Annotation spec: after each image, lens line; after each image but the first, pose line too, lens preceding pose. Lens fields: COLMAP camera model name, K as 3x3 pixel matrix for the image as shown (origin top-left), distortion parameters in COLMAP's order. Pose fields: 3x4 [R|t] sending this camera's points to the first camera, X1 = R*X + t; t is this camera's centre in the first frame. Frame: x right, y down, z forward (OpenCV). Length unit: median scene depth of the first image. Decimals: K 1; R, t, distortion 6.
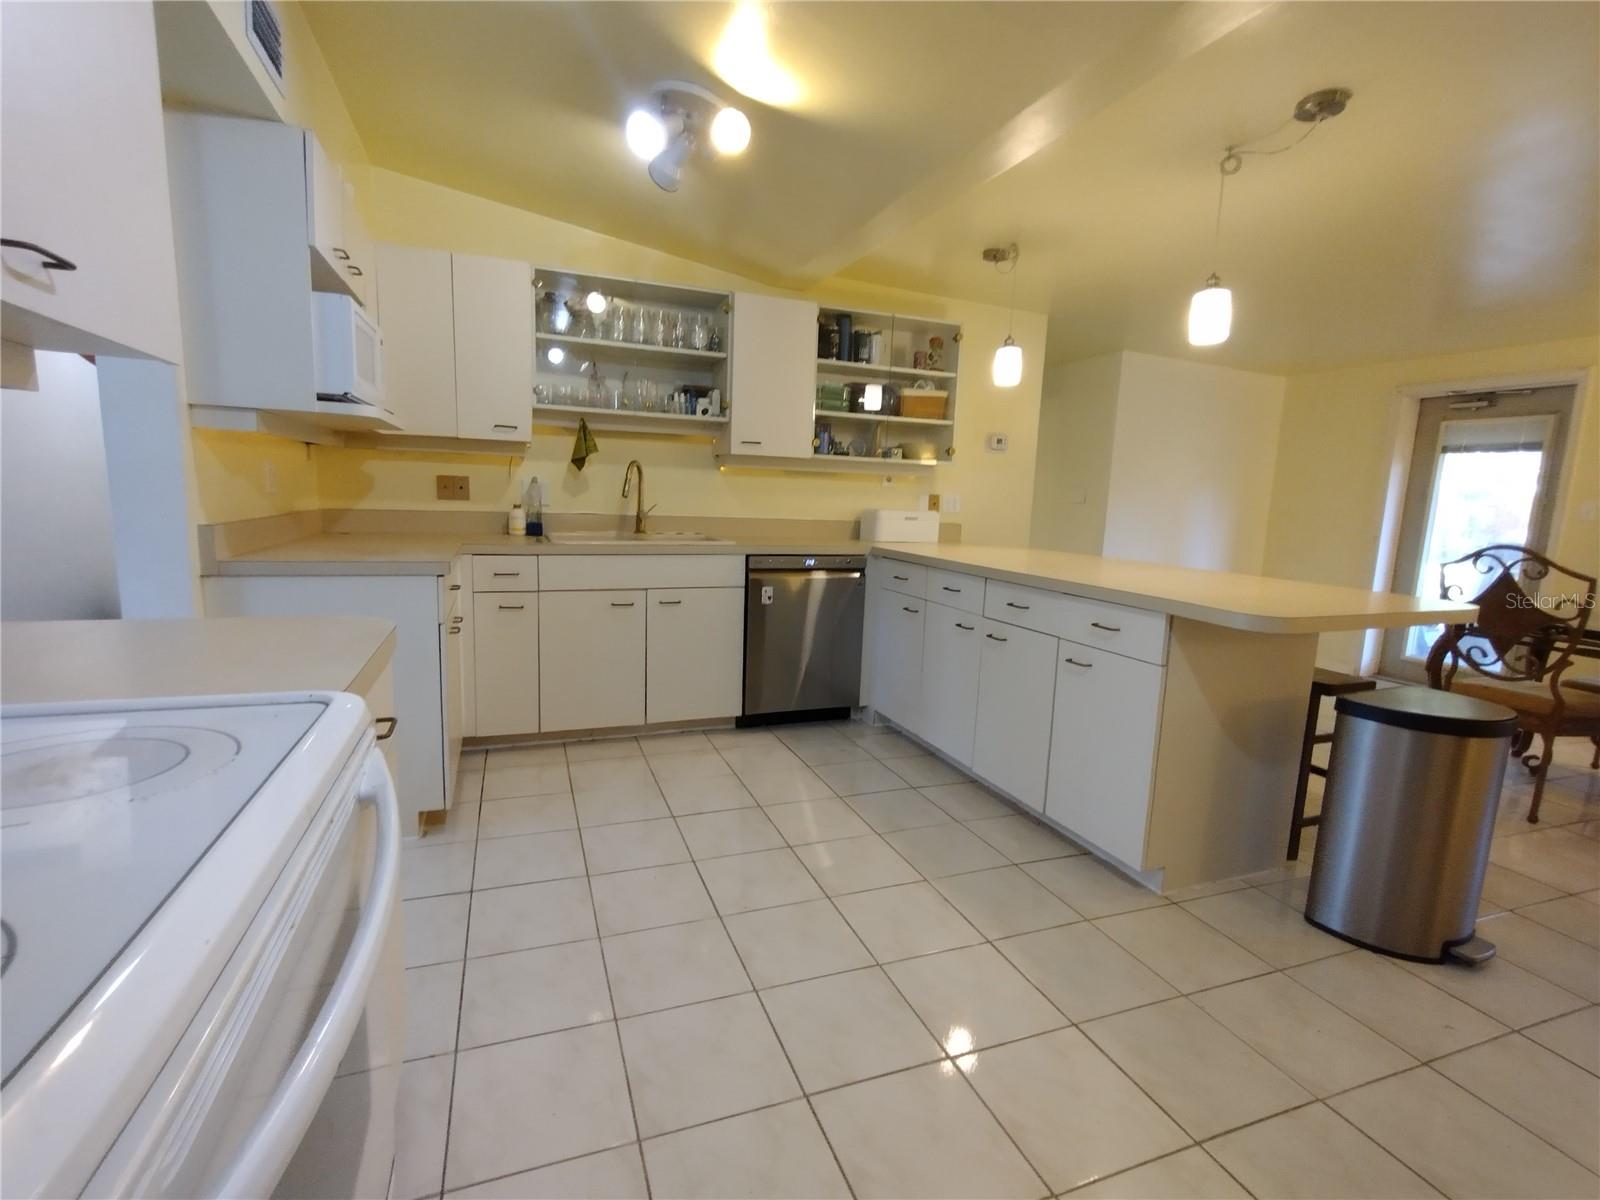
lens RADIAL K [[740.7, 0, 785.9], [0, 740.7, 602.9], [0, 0, 1]] dist [-0.001168, 0.000243]
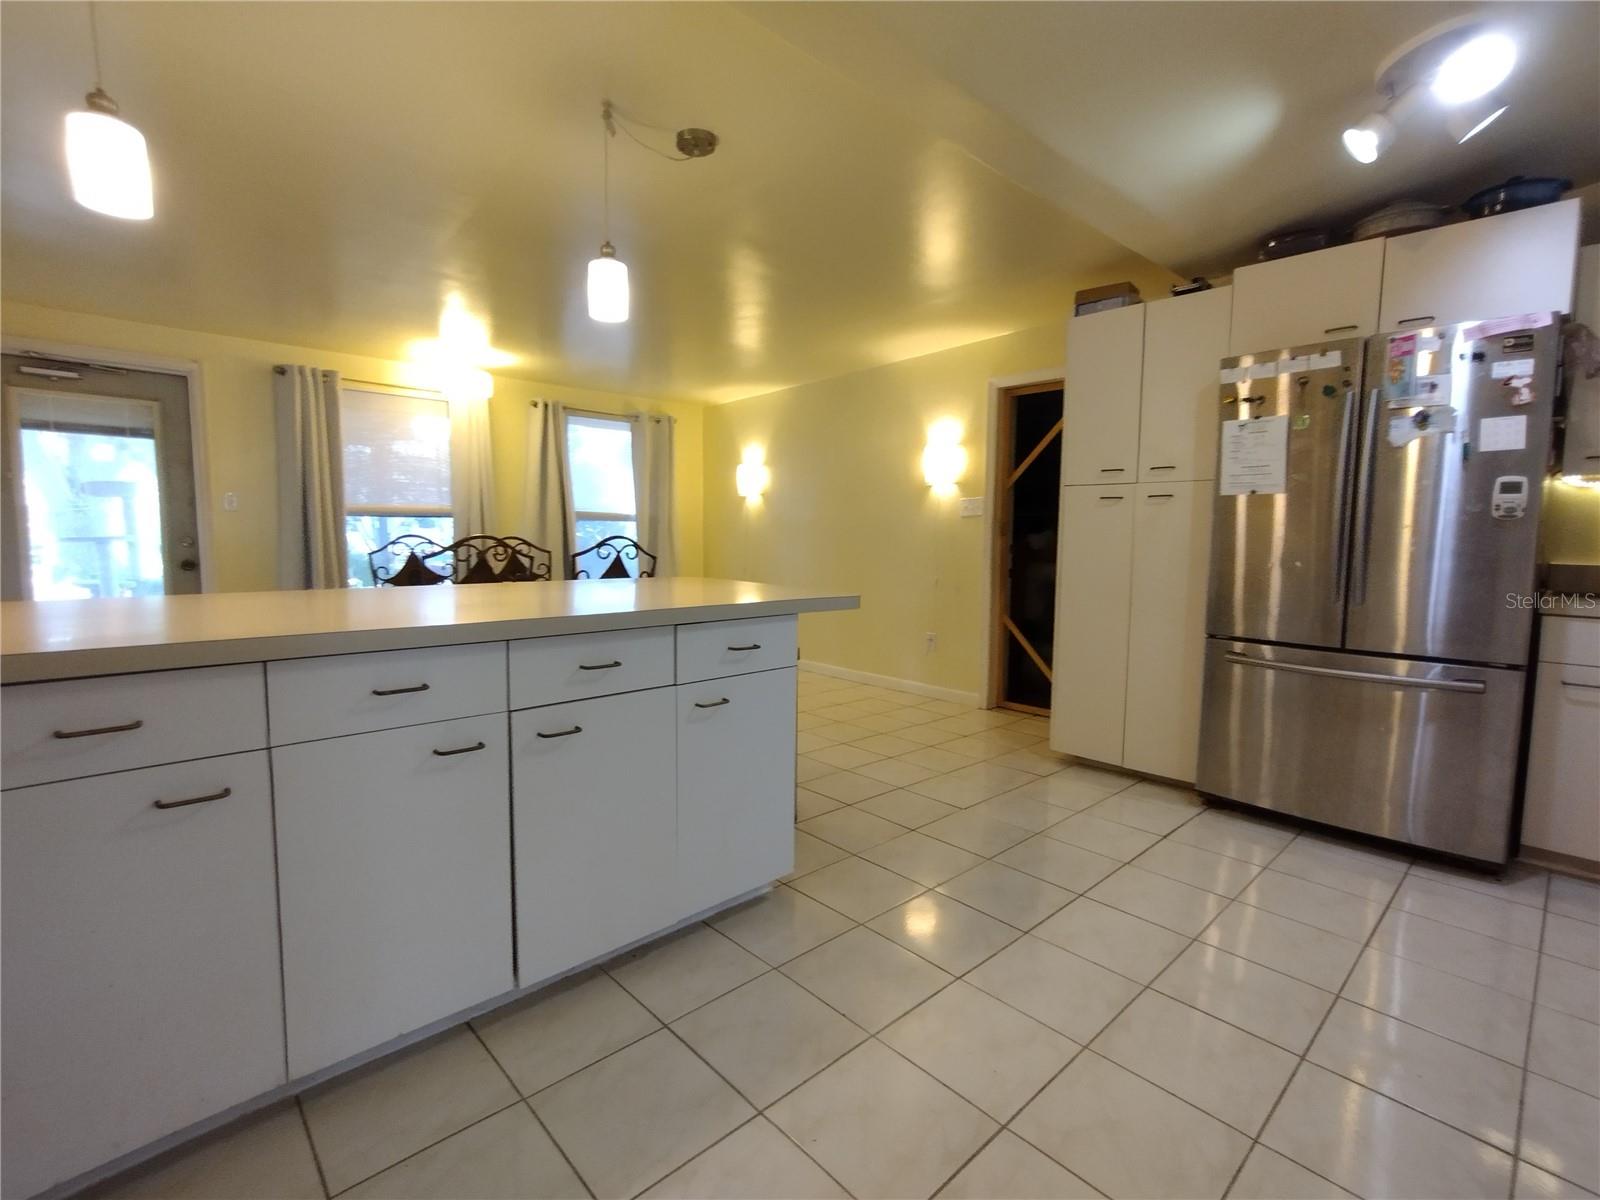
lens RADIAL K [[742.2, 0, 786.3], [0, 742.2, 594.7], [0, 0, 1]] dist [-0.001357, -0.000196]
pose [[-0.380653, -0.121798, 0.916662, -0.244336], [0.108122, 0.978626, 0.174930, -0.111804], [-0.918375, 0.165700, -0.359348, 0.801133]]
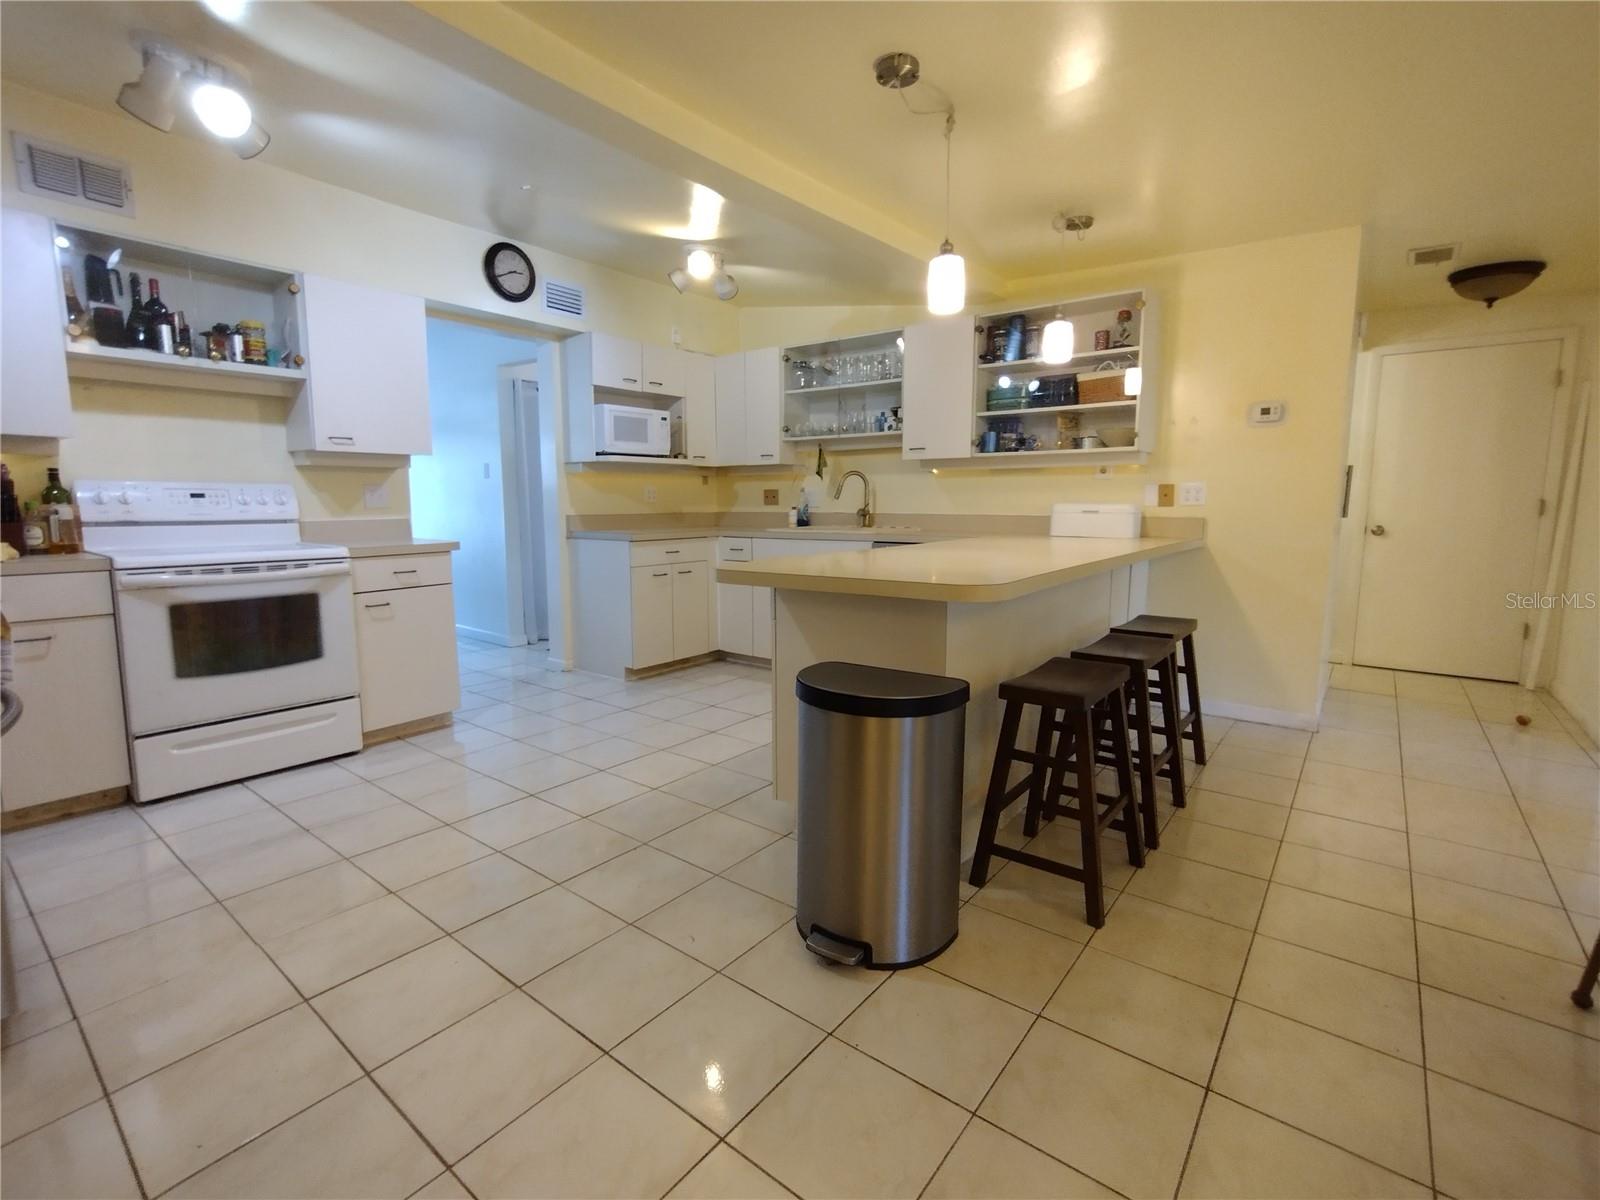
lens RADIAL K [[736.7, 0, 792.3], [0, 736.7, 592.6], [0, 0, 1]] dist [-0.011424, 0.008477]
pose [[0.521346, 0.068965, -0.850554, 0.886689], [-0.104600, 0.994377, 0.016512, 0.012638], [0.846910, 0.080359, 0.525629, 0.243376]]
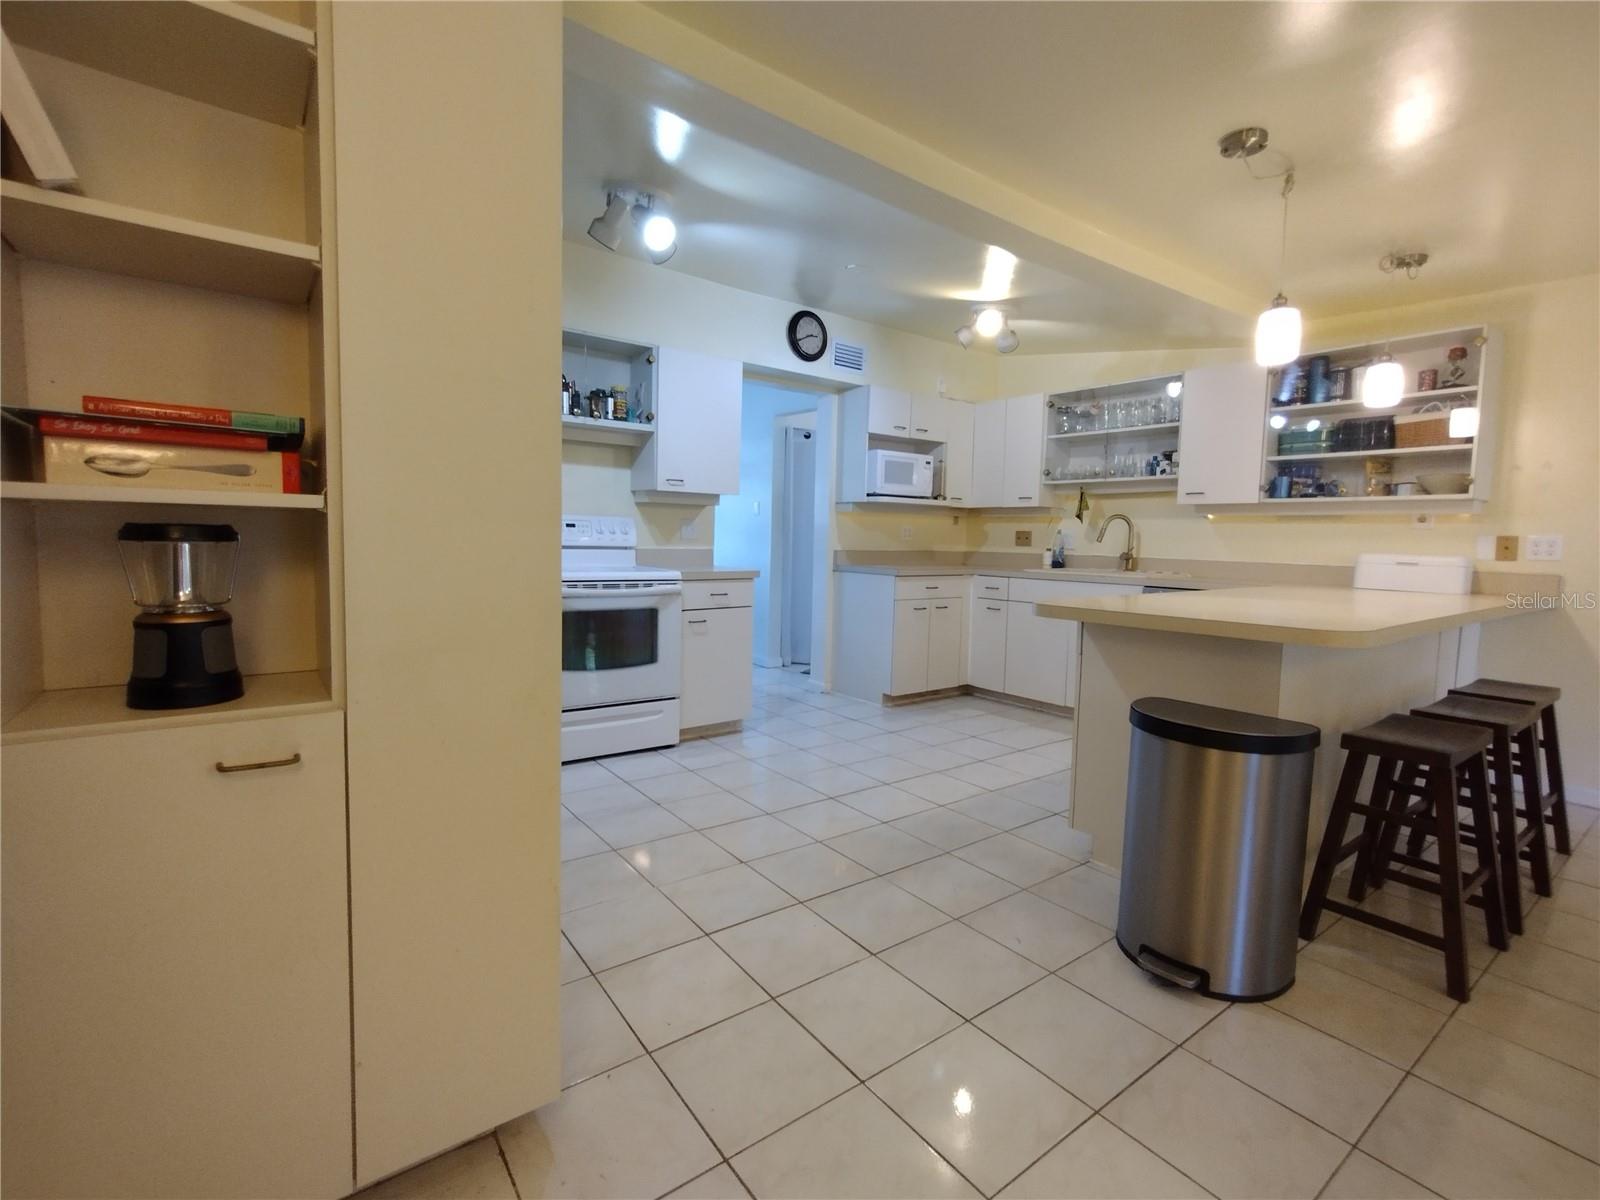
lens RADIAL K [[733.1, 0, 796.8], [0, 733.1, 592.2], [0, 0, 1]] dist [-0.003837, 0.001172]
pose [[0.281913, 0.043270, -0.958464, 0.906079], [-0.154405, 0.988007, -0.000812, 0.033269], [0.946934, 0.148220, 0.285214, 0.114180]]
